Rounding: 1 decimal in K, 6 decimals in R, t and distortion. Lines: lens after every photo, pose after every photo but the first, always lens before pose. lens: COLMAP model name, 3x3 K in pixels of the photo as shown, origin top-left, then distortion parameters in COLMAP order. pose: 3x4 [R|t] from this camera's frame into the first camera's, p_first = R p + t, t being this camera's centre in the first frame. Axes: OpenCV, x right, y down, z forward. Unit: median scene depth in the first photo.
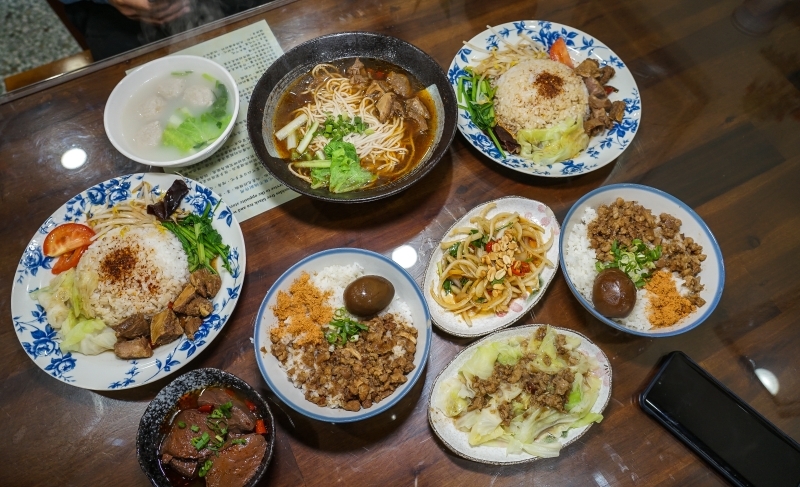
lens RADIAL K [[546.7, 0, 394.2], [0, 546.7, 243.6], [0, 0, 1]] dist [-0.001405, -0.000150]
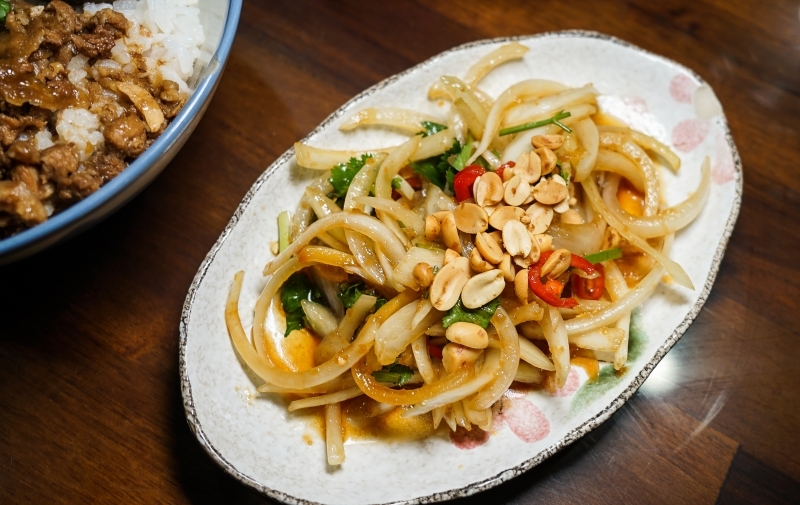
lens RADIAL K [[953.1, 0, 400.6], [0, 953.1, 251.0], [0, 0, 1]] dist [0.000482, 0.000000]
pose [[0.988236, 0.151172, -0.023160, 0.158303], [-0.150448, 0.988152, 0.030343, 0.029613], [0.027473, -0.026502, 0.999271, 0.528441]]
